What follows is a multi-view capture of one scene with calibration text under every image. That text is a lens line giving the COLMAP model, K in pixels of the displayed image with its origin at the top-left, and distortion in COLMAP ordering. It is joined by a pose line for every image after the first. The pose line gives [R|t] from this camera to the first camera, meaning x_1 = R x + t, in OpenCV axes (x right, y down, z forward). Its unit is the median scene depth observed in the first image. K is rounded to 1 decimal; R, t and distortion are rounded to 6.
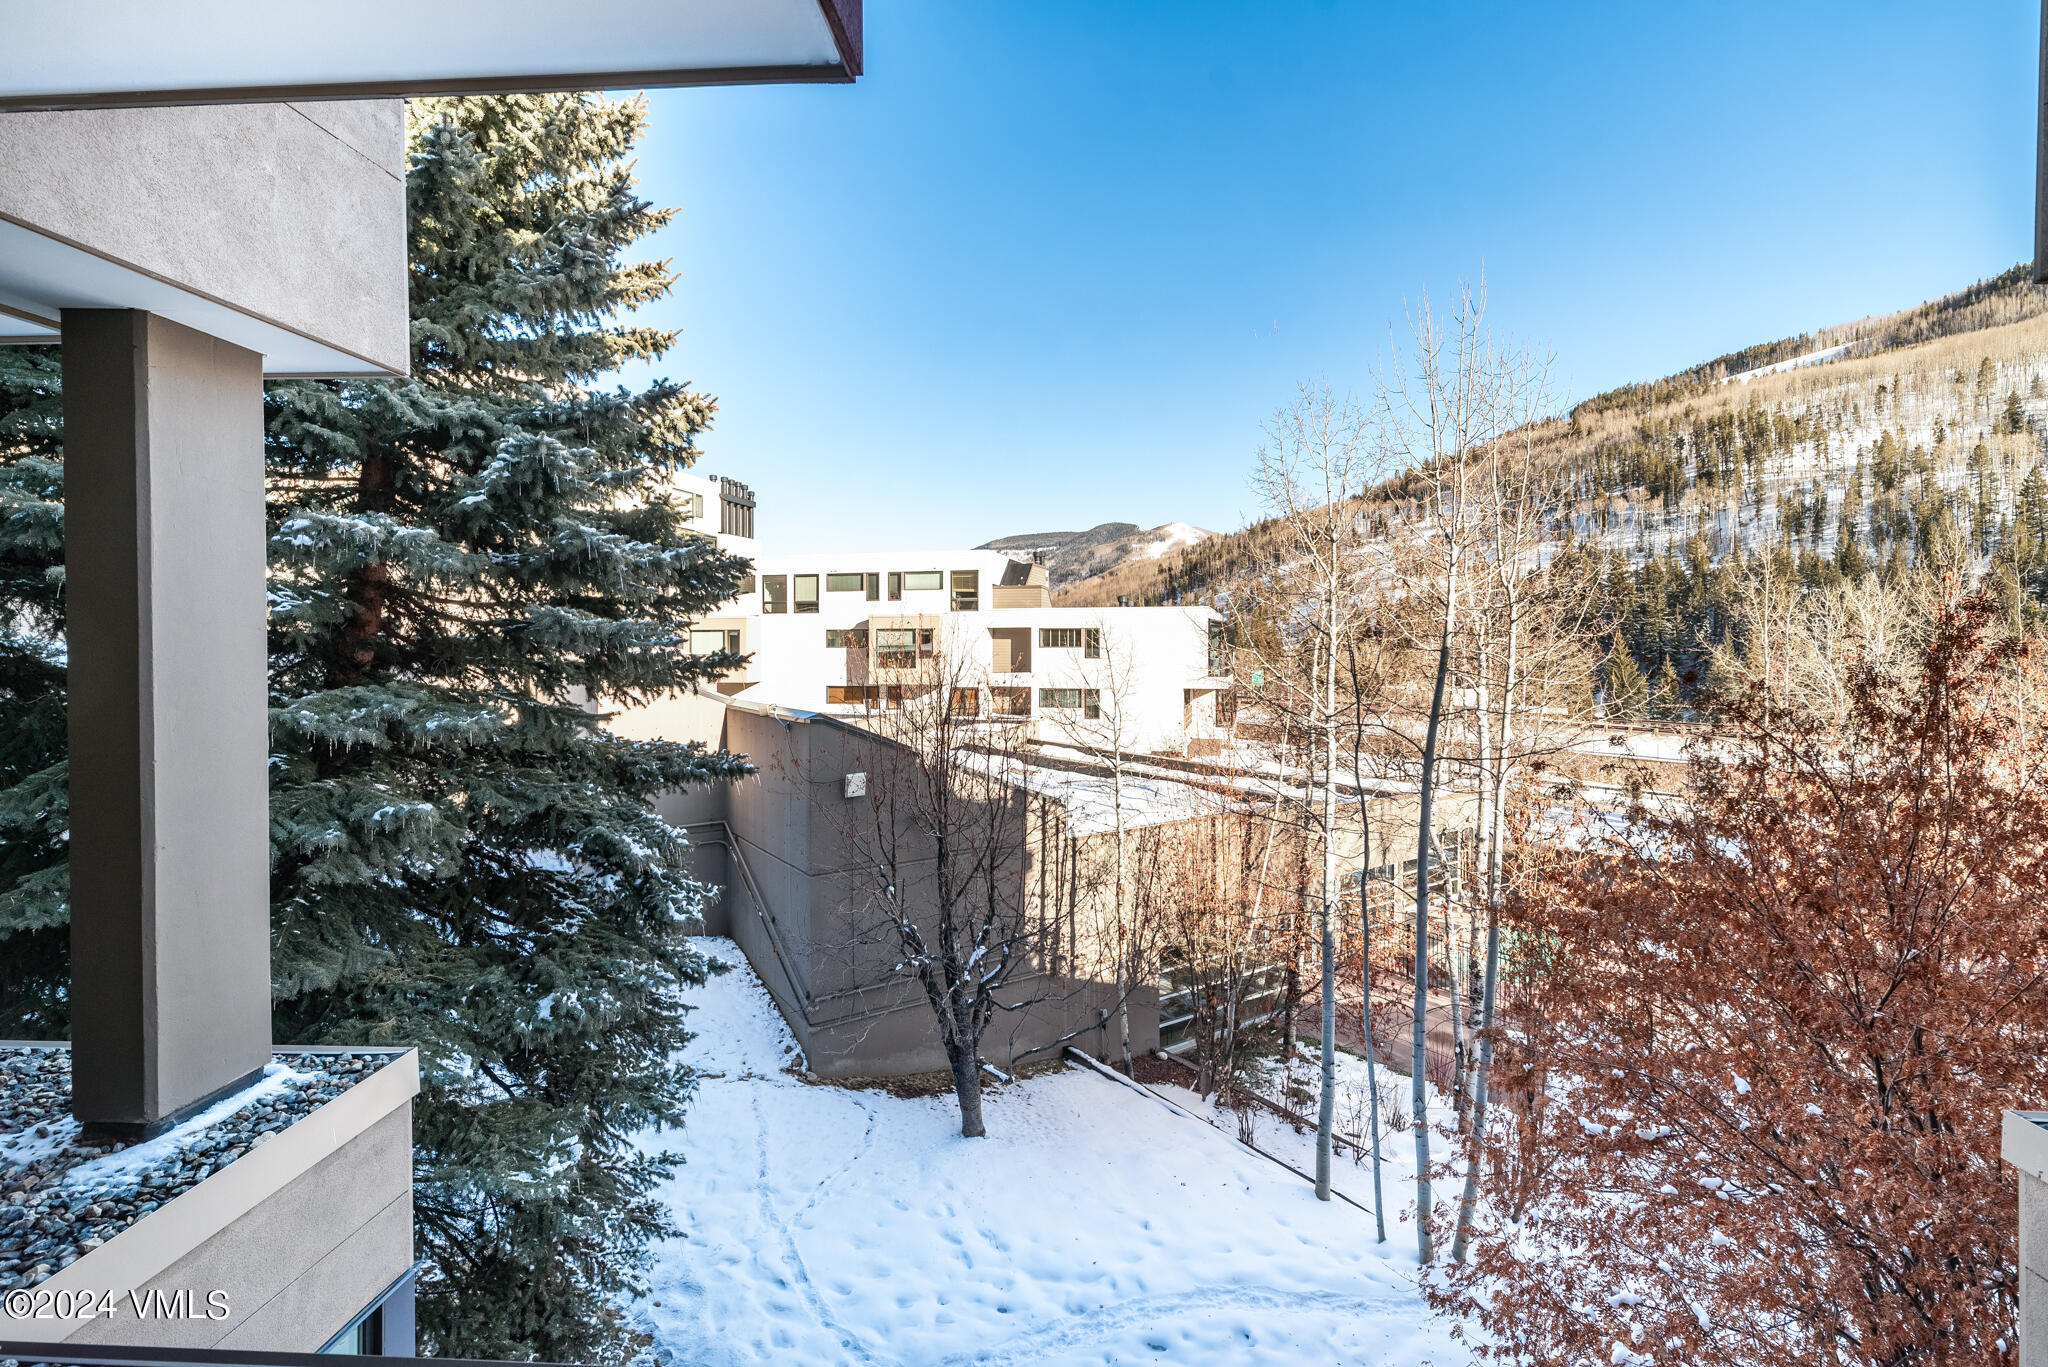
lens RADIAL K [[915.1, 0, 1019.8], [0, 915.1, 658.9], [0, 0, 1]] dist [0.008767, 0.000289]
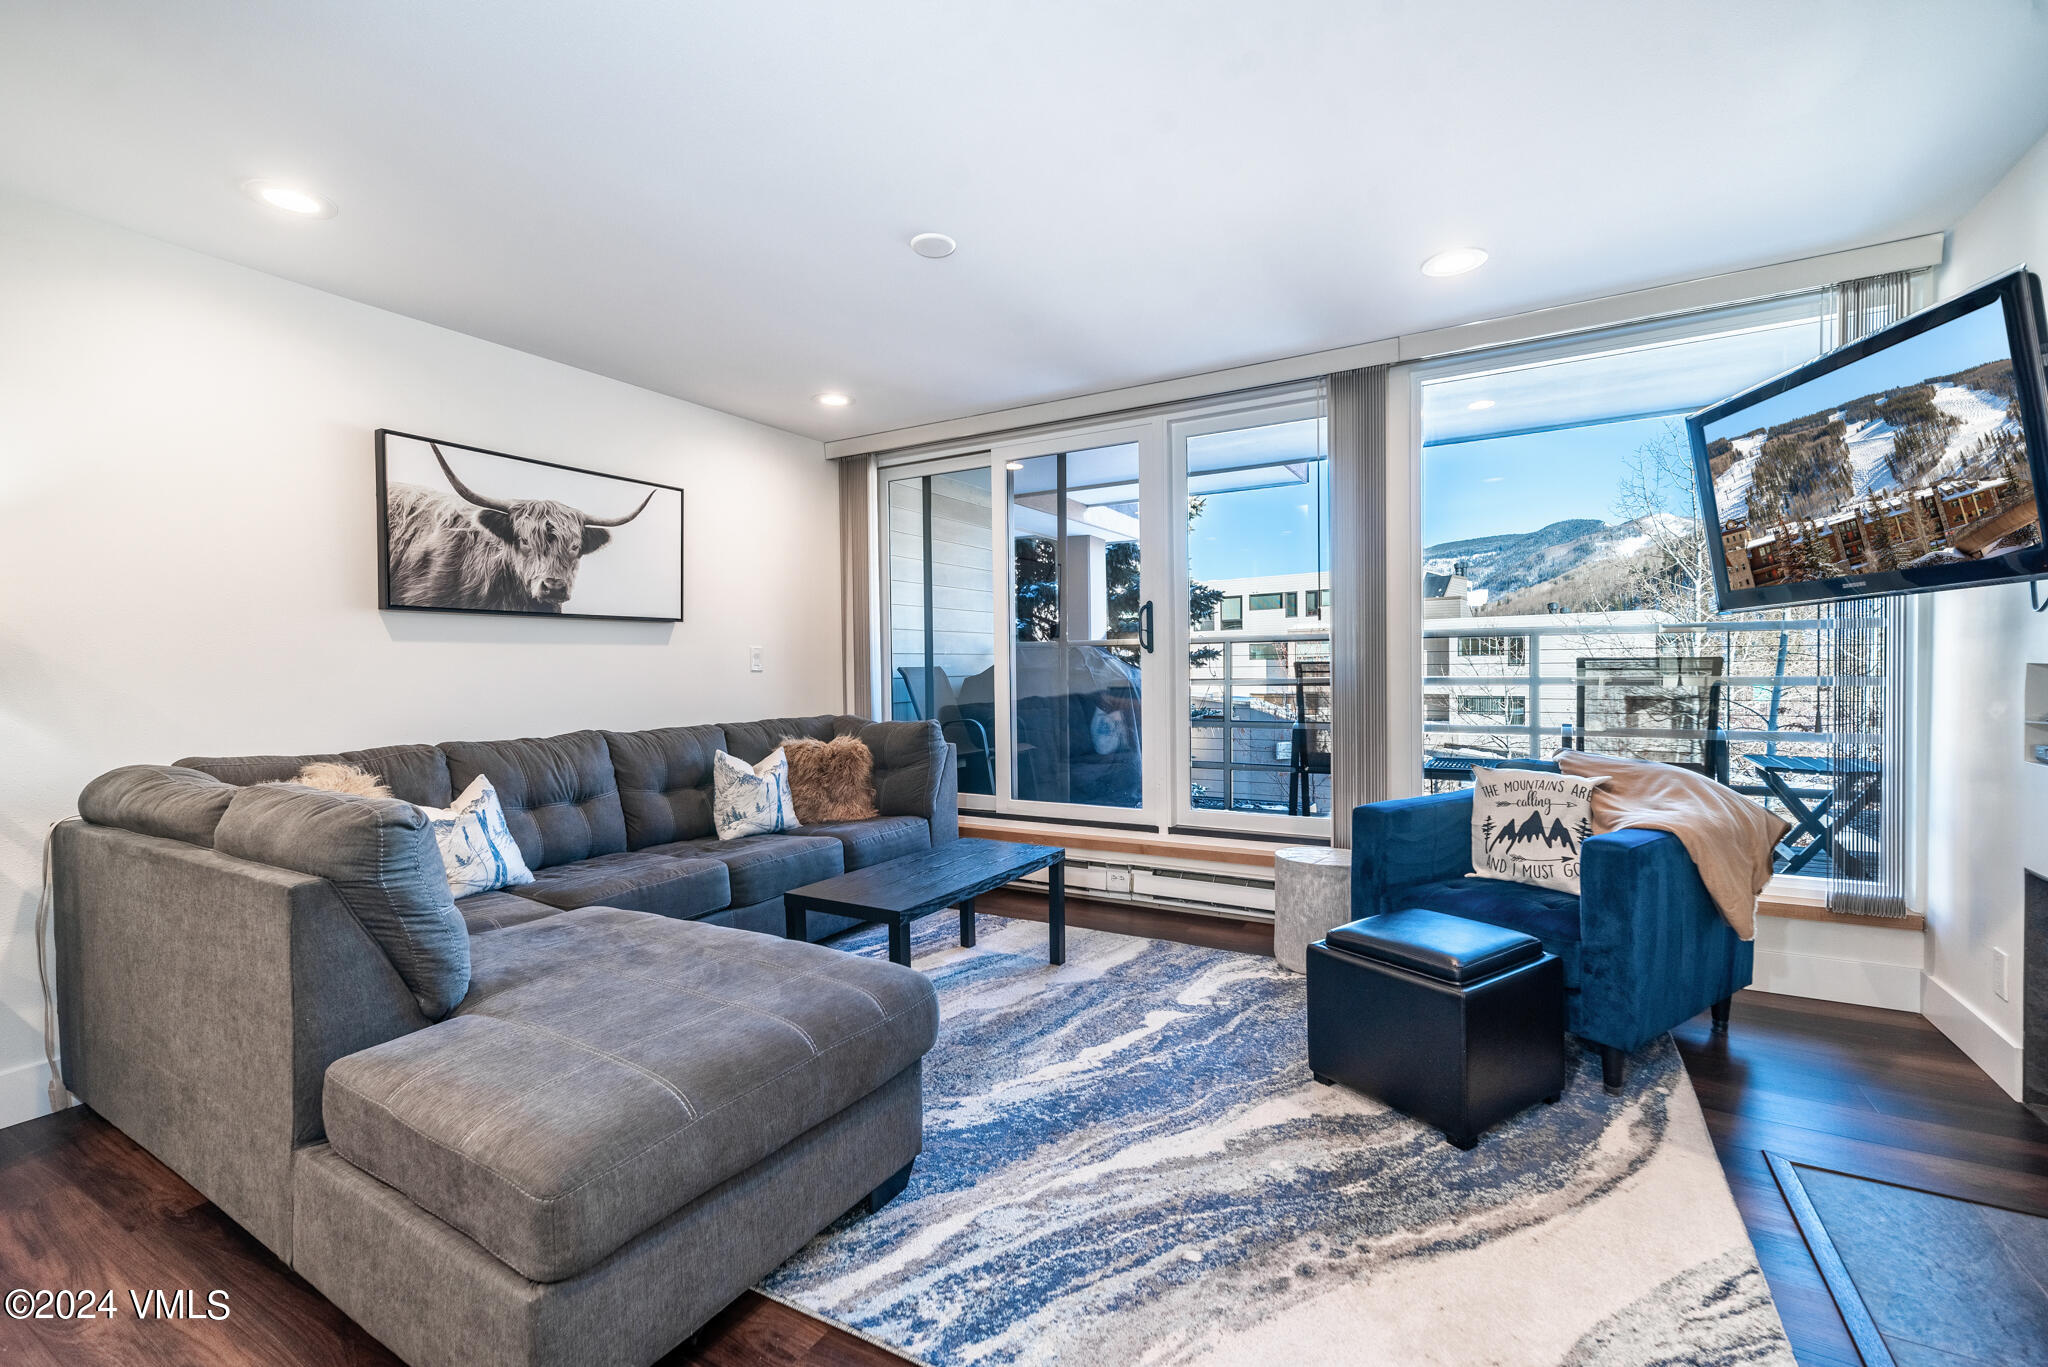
lens RADIAL K [[880.8, 0, 1018.4], [0, 880.8, 684.7], [0, 0, 1]] dist [0.006139, 0.000188]
pose [[0.897441, -0.003421, -0.441122, 0.014383], [0.007453, 0.999945, 0.007407, 0.008735], [0.441073, -0.009936, 0.897416, -0.115909]]
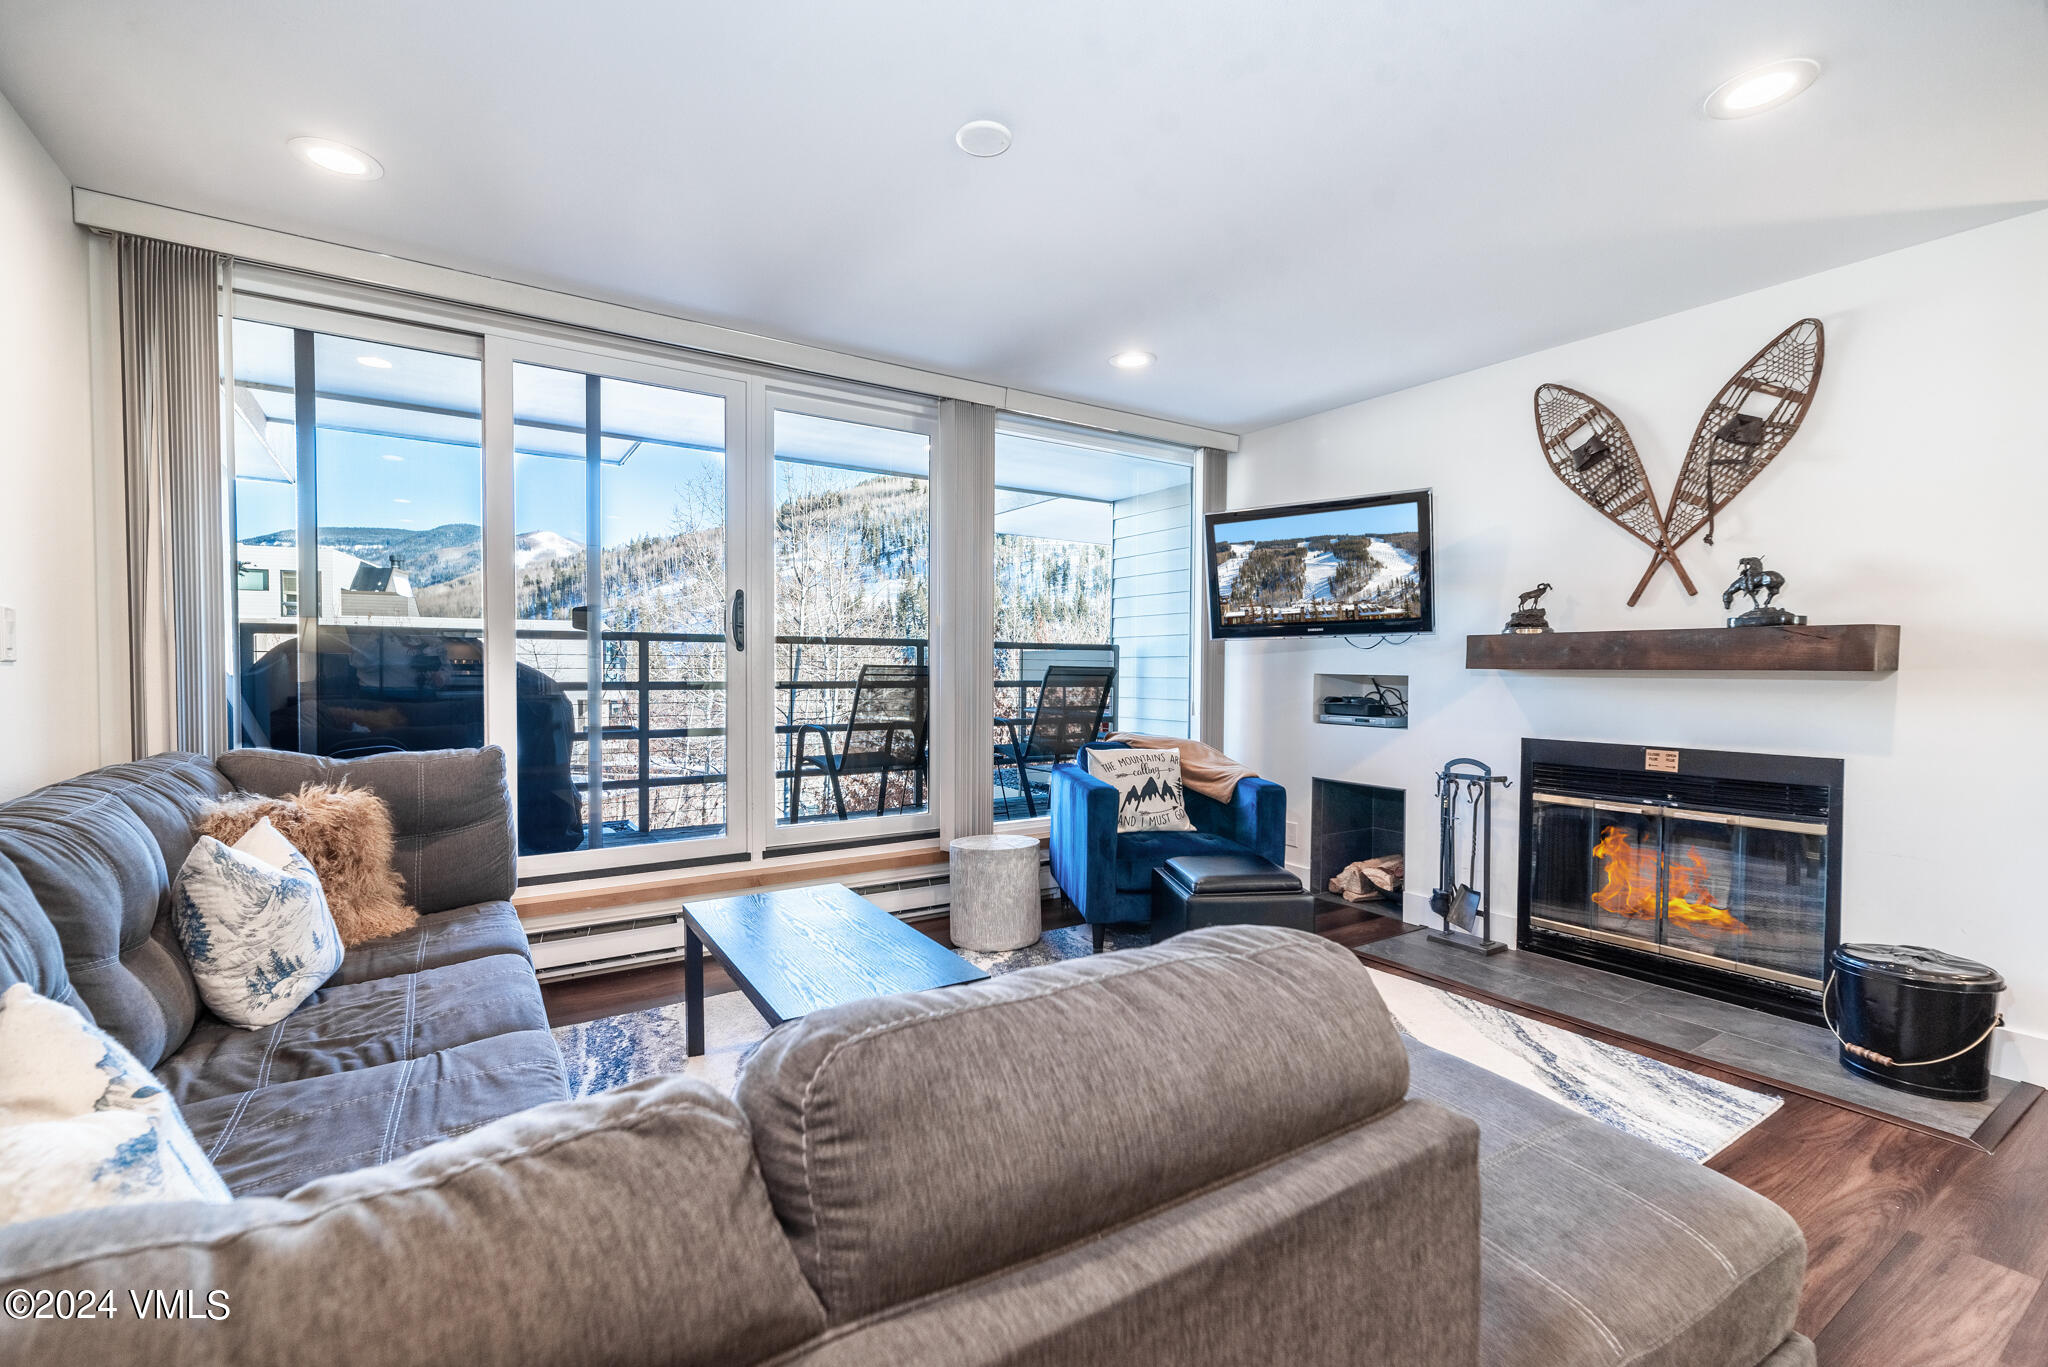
lens RADIAL K [[890.4, 0, 1016.6], [0, 890.4, 693.5], [0, 0, 1]] dist [0.008098, -0.000164]
pose [[0.793258, -0.012688, 0.608754, -0.041160], [0.002773, 0.999848, 0.017225, 0.008702], [-0.608880, -0.011976, 0.793172, -0.105233]]
